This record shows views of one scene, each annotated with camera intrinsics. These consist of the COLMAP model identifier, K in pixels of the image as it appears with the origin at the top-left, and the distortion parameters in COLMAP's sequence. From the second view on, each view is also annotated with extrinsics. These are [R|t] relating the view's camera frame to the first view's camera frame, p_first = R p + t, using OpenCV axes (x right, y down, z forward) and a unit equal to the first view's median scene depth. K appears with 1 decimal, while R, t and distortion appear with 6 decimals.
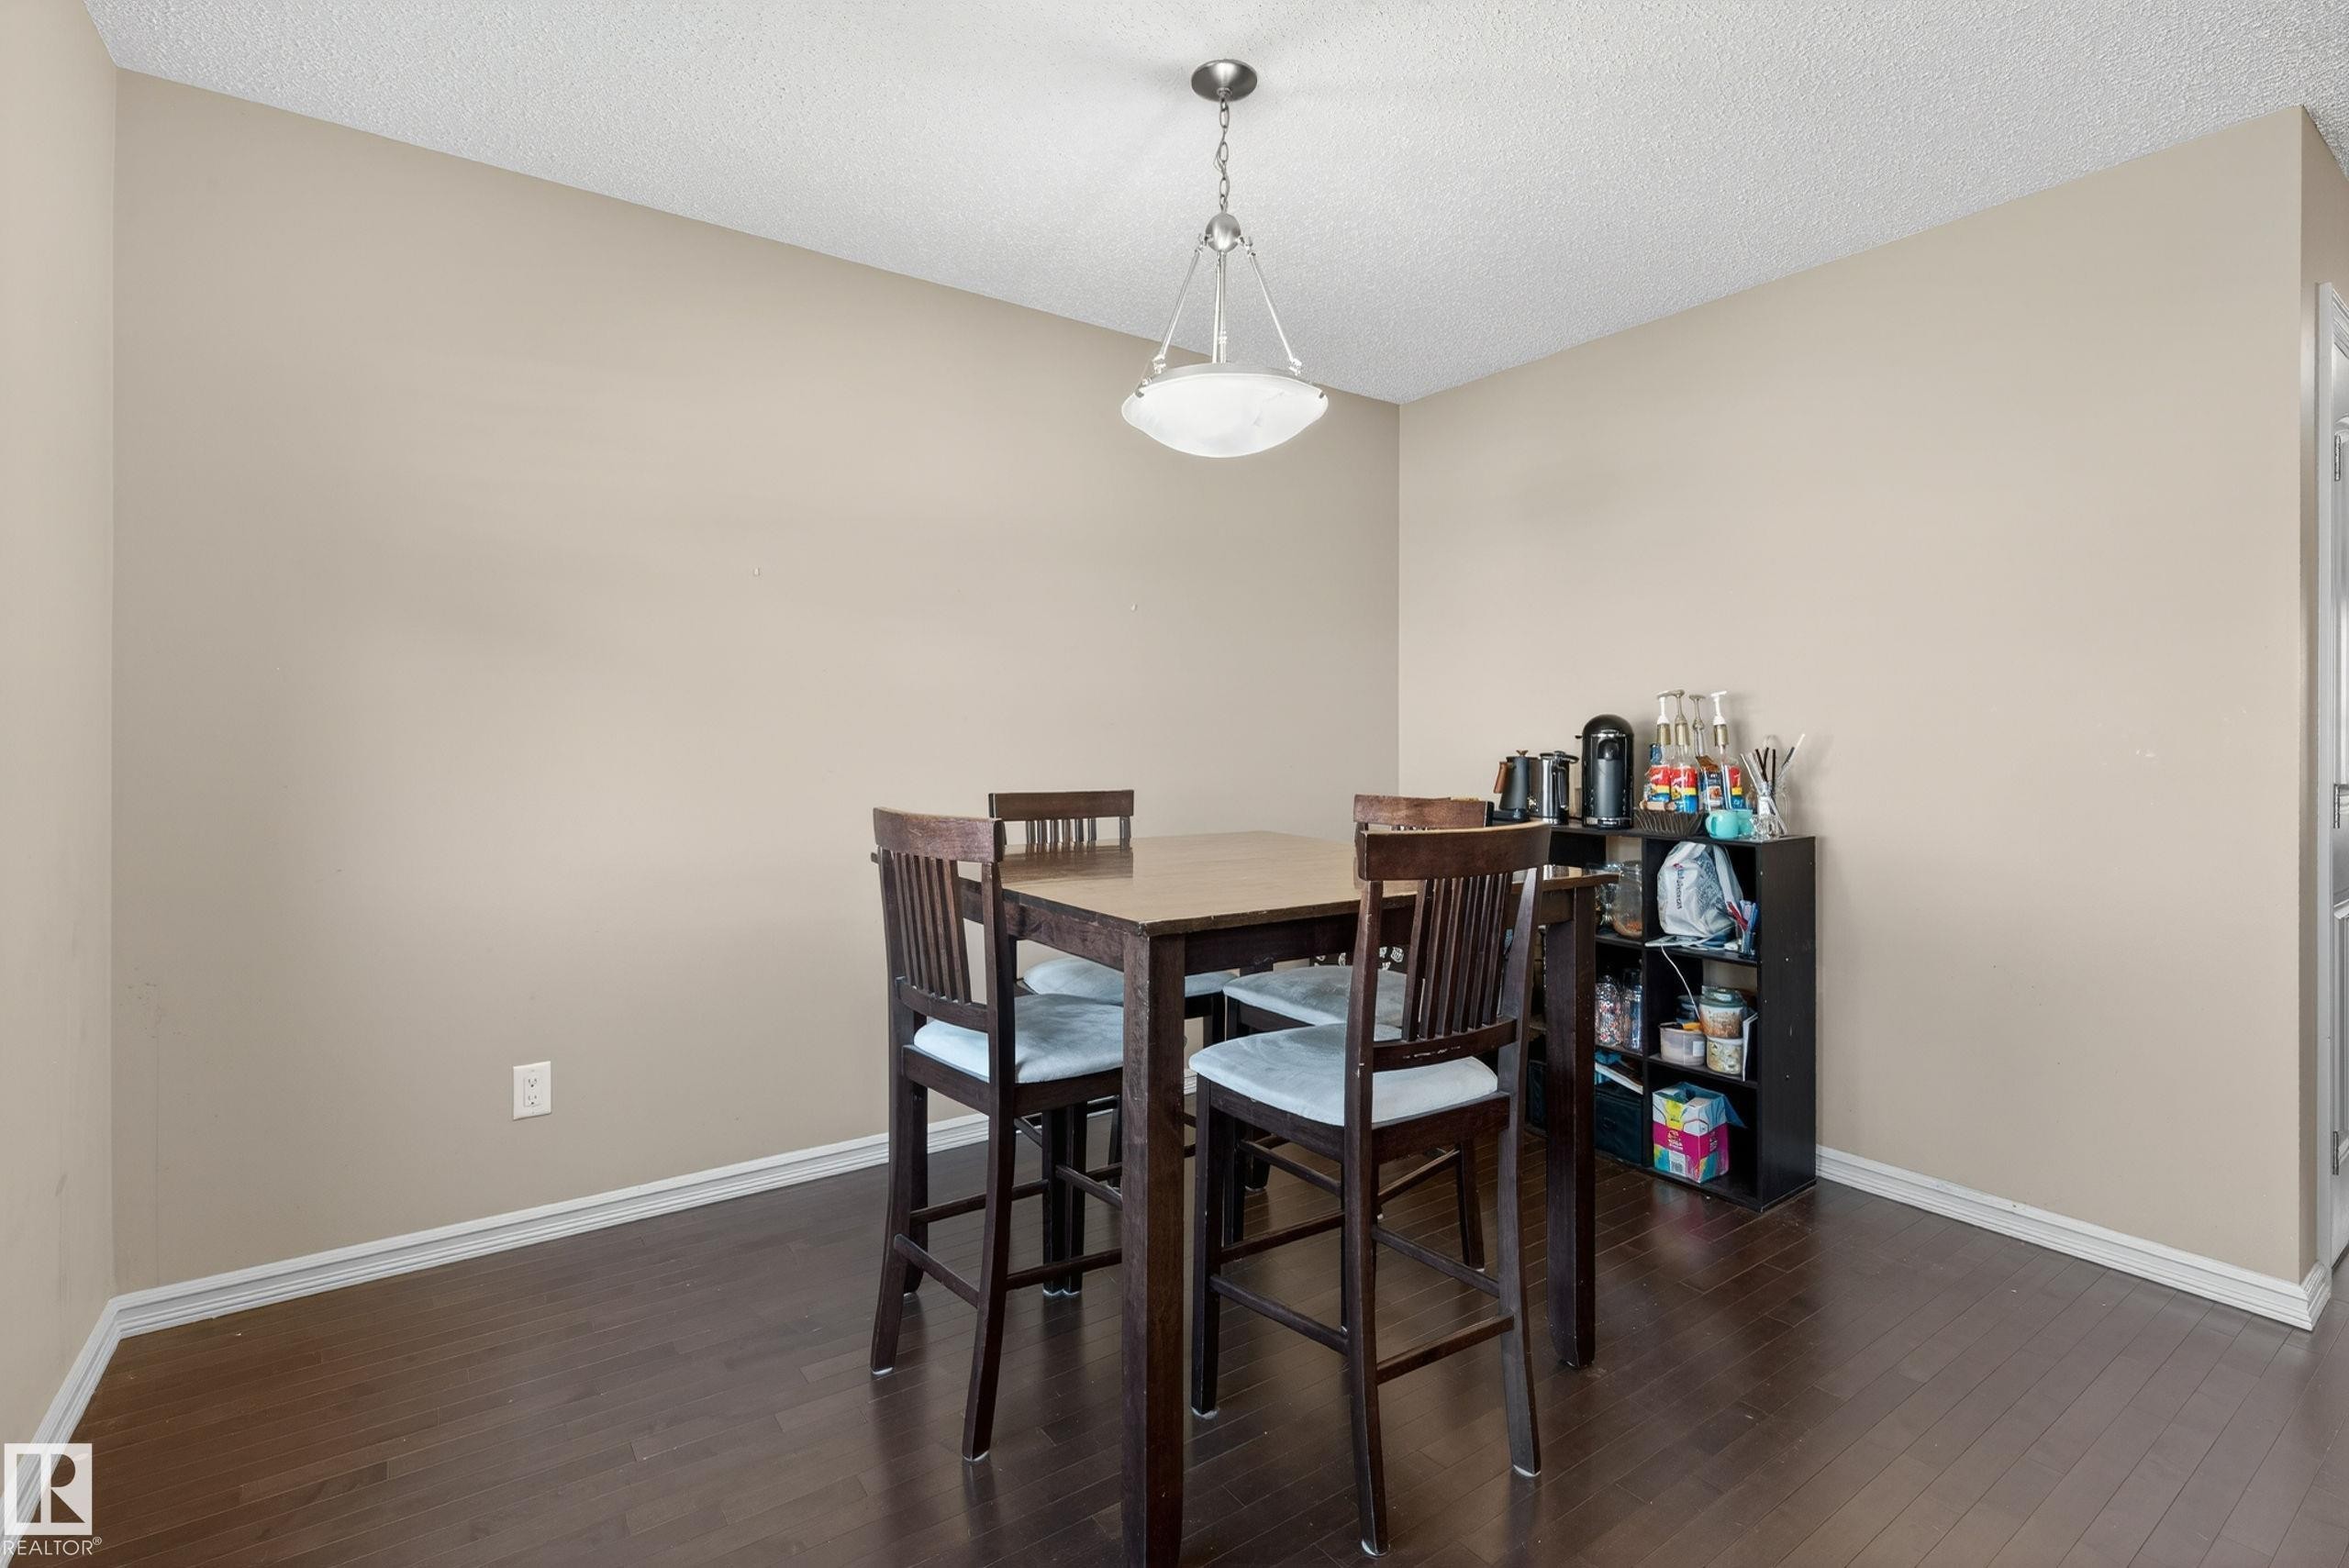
lens RADIAL K [[1081.7, 0, 1183.3], [0, 1081.7, 746.9], [0, 0, 1]] dist [0.000061, 0.000604]
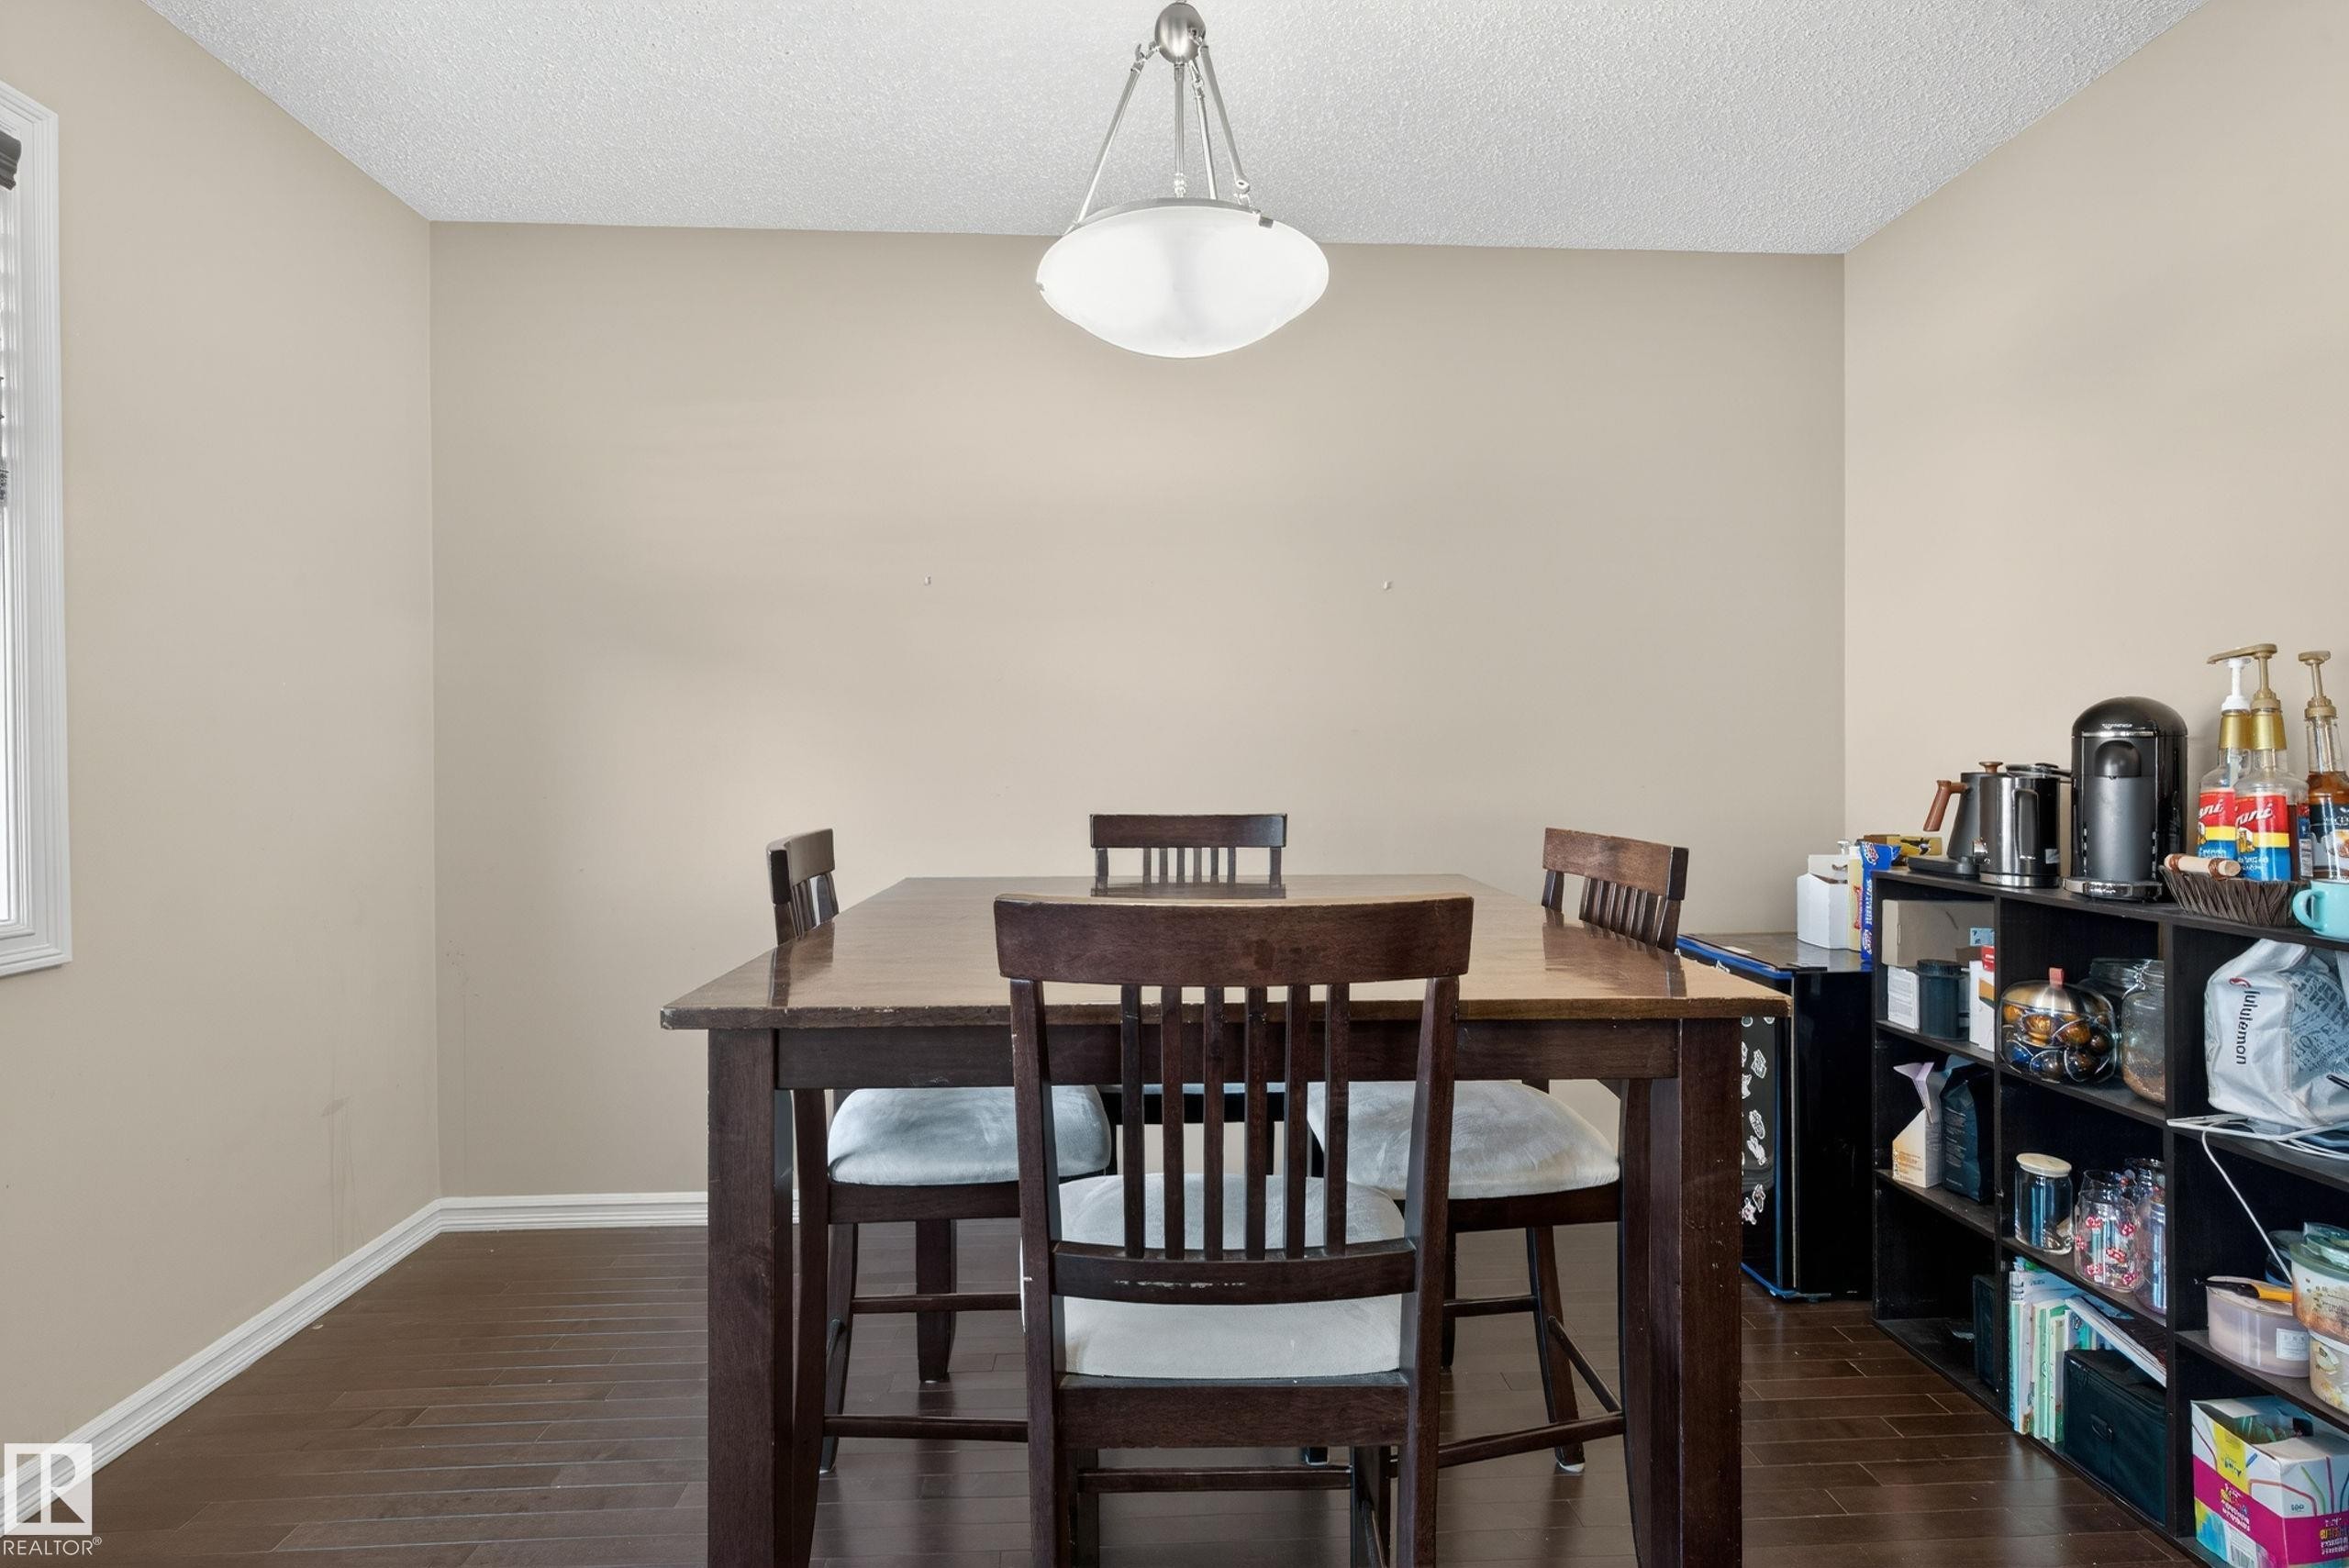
lens RADIAL K [[1089.4, 0, 1170.3], [0, 1089.4, 767.3], [0, 0, 1]] dist [-0.000615, 0.000493]
pose [[0.845406, -0.000807, -0.534124, 0.300890], [0.003331, 0.999987, 0.003761, 0.002894], [0.534114, -0.004958, 0.845398, 0.282445]]
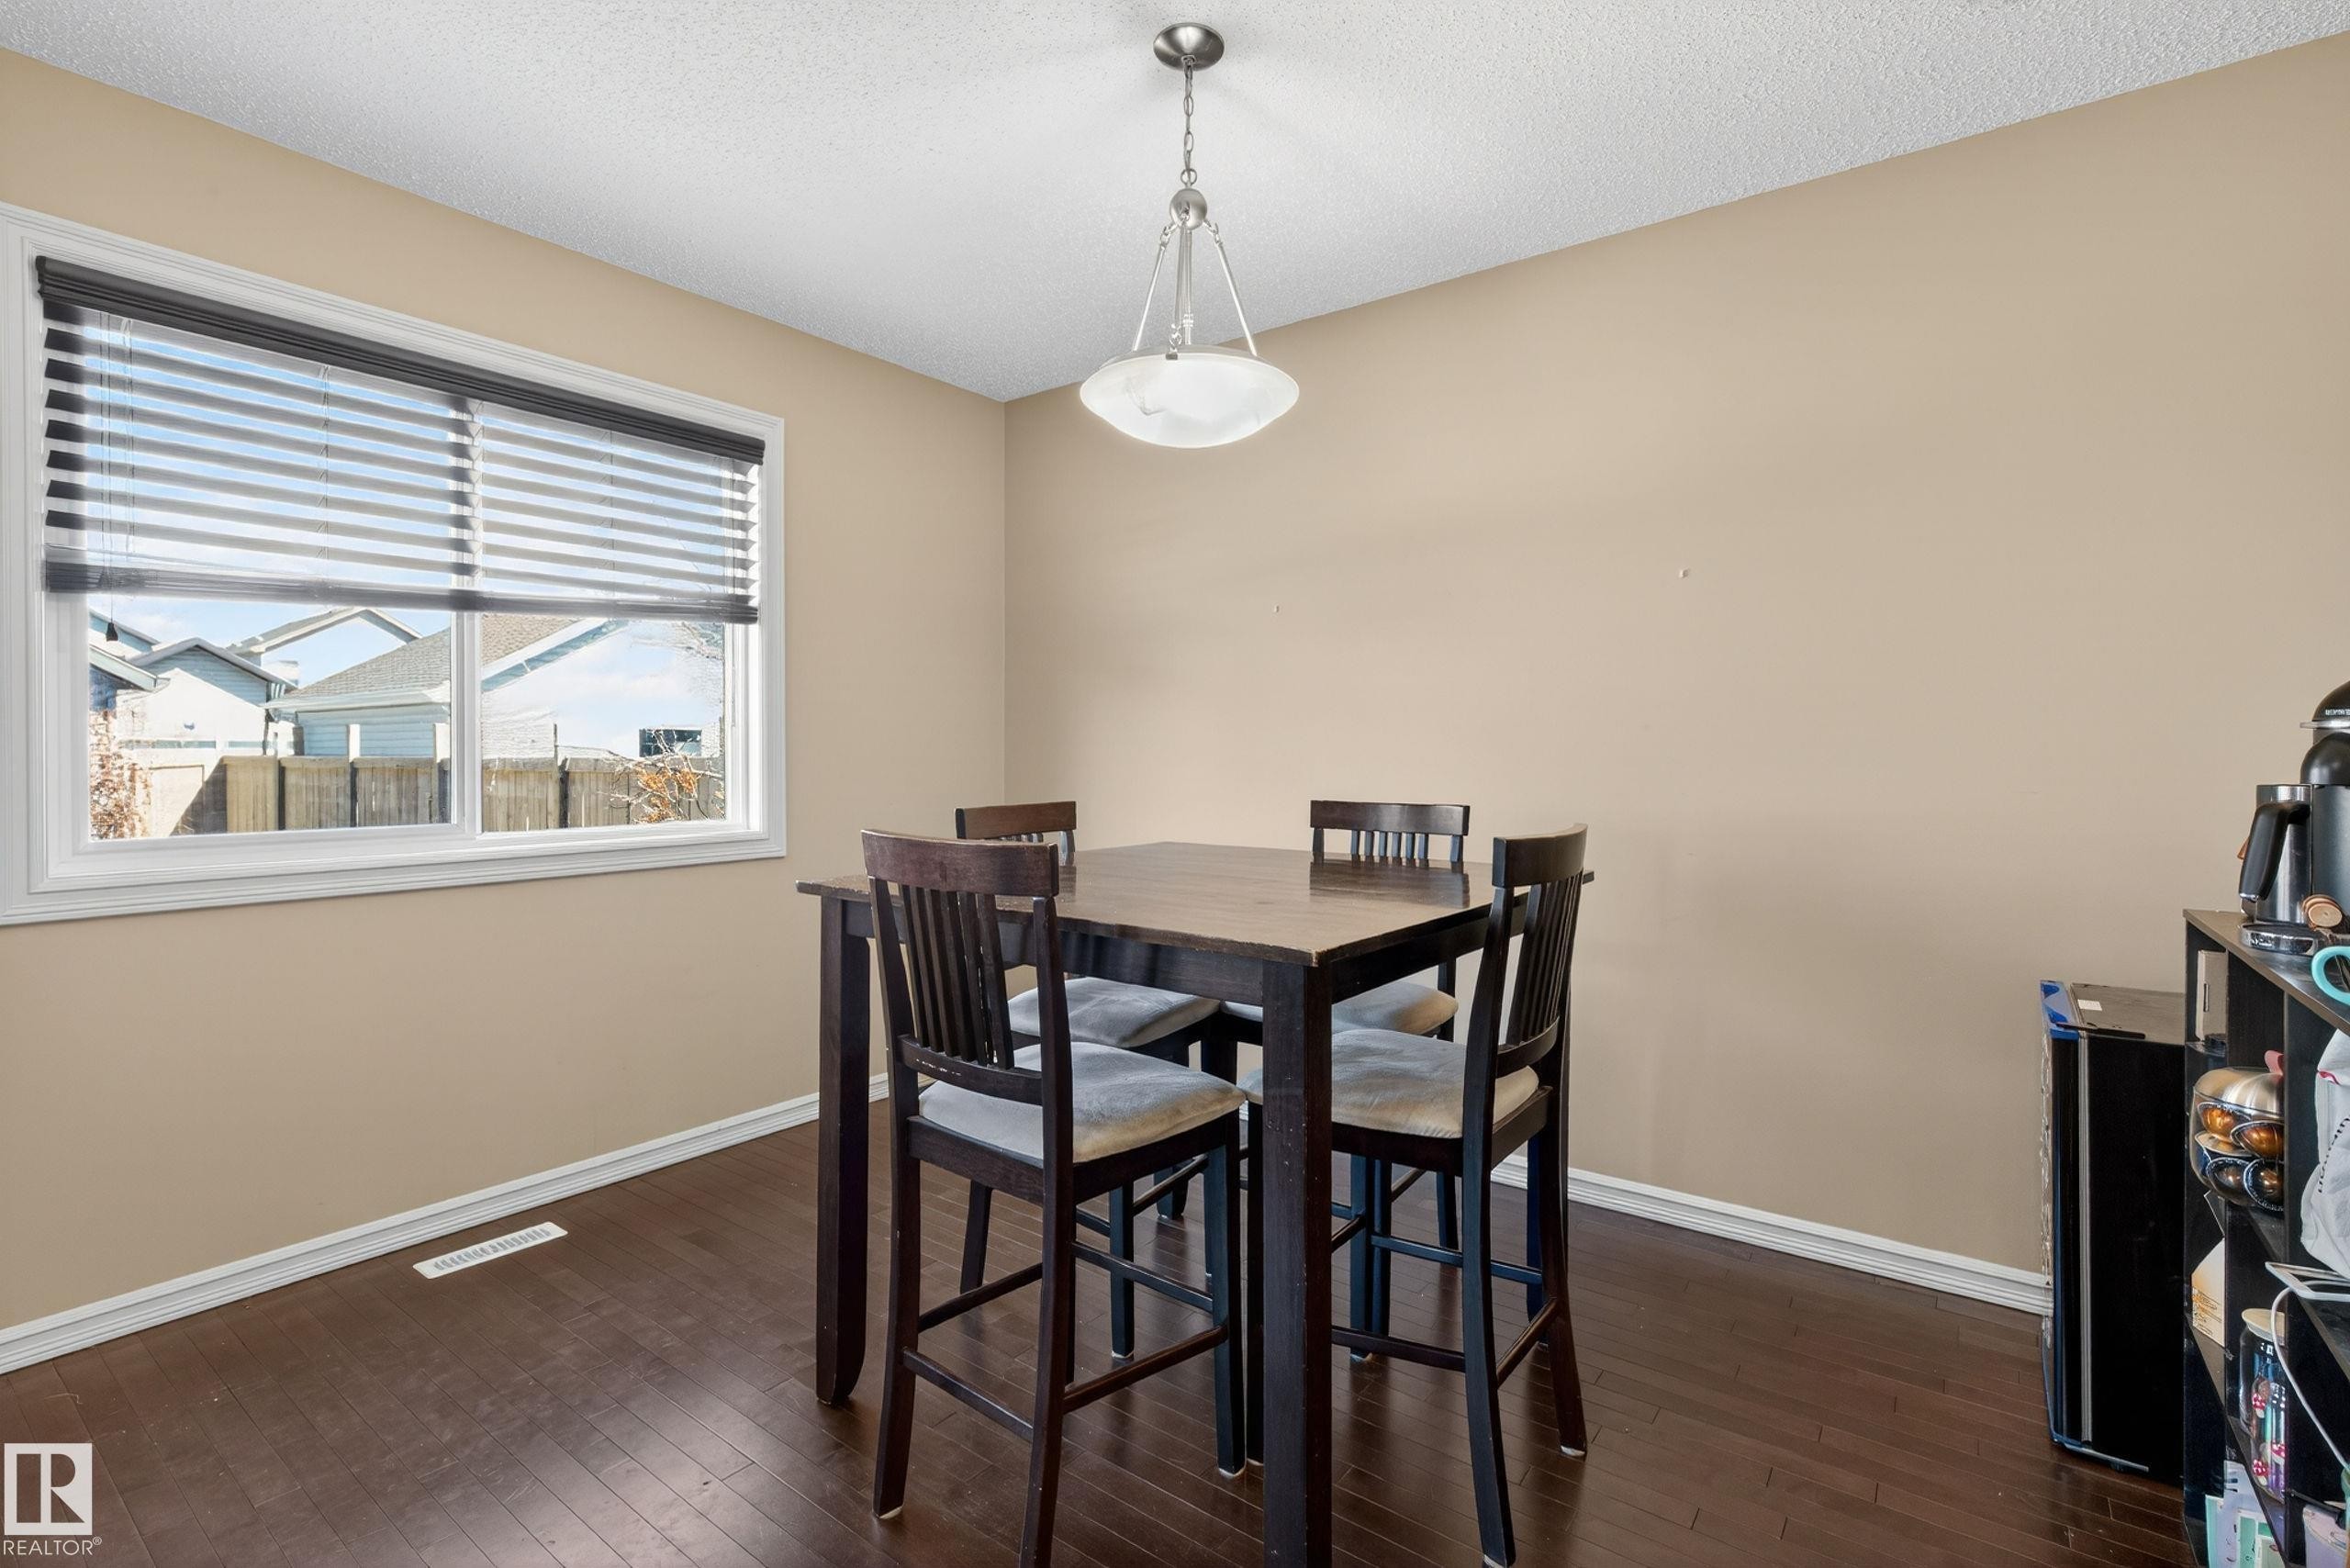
lens RADIAL K [[1082.2, 0, 1183.8], [0, 1082.2, 746.9], [0, 0, 1]] dist [0.000061, 0.000604]
pose [[0.301449, -0.008278, -0.953446, 0.693717], [-0.004152, 0.999941, -0.009995, 0.003986], [0.953473, 0.006971, 0.301397, 0.523173]]
